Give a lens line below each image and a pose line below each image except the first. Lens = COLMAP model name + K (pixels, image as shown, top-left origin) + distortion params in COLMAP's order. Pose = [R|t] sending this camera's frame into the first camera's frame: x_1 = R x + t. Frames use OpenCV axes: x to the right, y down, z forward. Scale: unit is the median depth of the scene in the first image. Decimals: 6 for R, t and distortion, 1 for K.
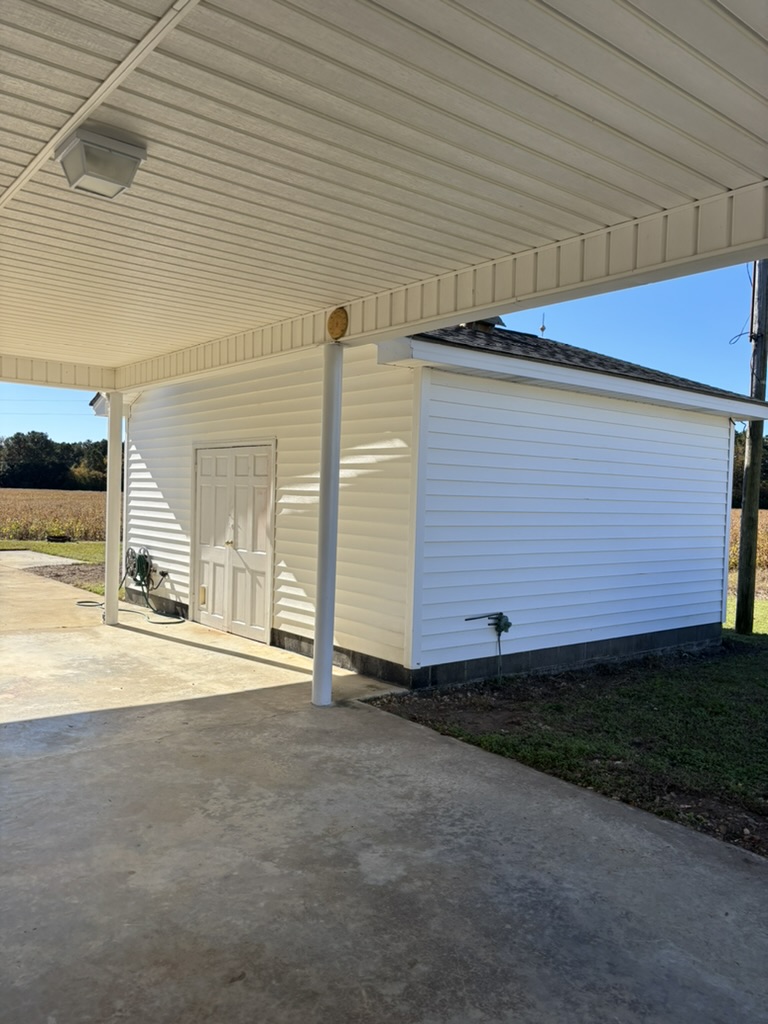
lens RADIAL K [[786.1, 0, 384.0], [0, 786.1, 512.0], [0, 0, 1]] dist [0.055456, -0.000800]
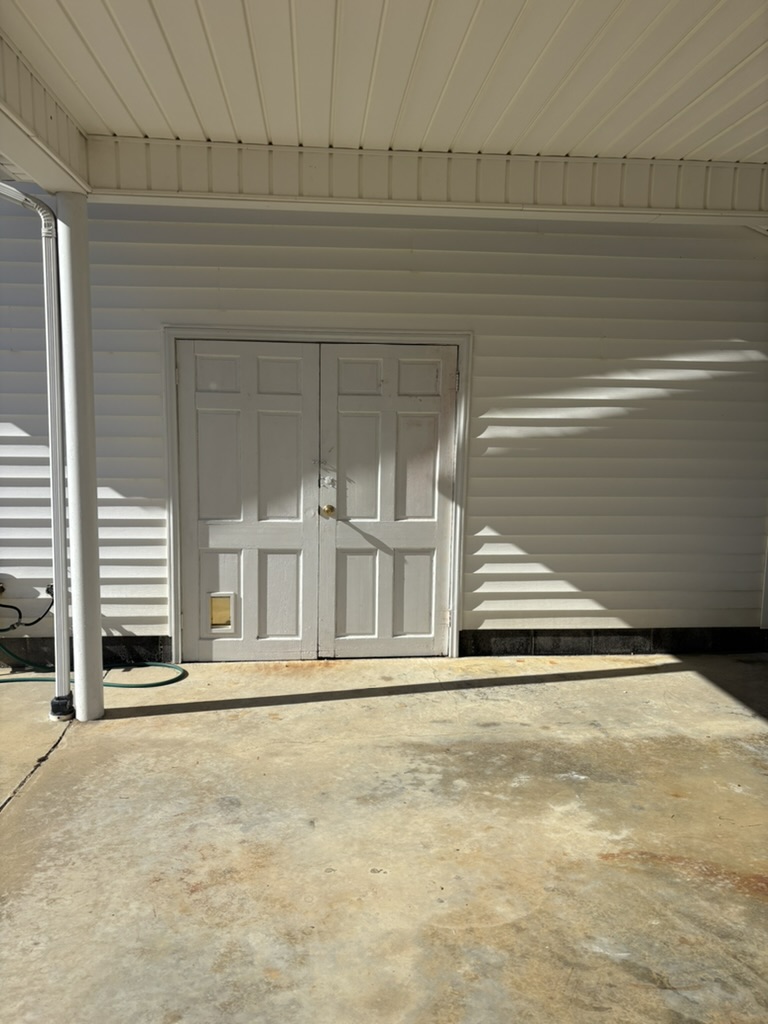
lens RADIAL K [[786.1, 0, 384.0], [0, 786.1, 512.0], [0, 0, 1]] dist [0.055456, -0.000800]
pose [[0.557511, -0.130098, 0.819912, -0.659005], [0.023091, 0.989692, 0.141336, -0.041375], [-0.829848, -0.059864, 0.554768, 0.654072]]
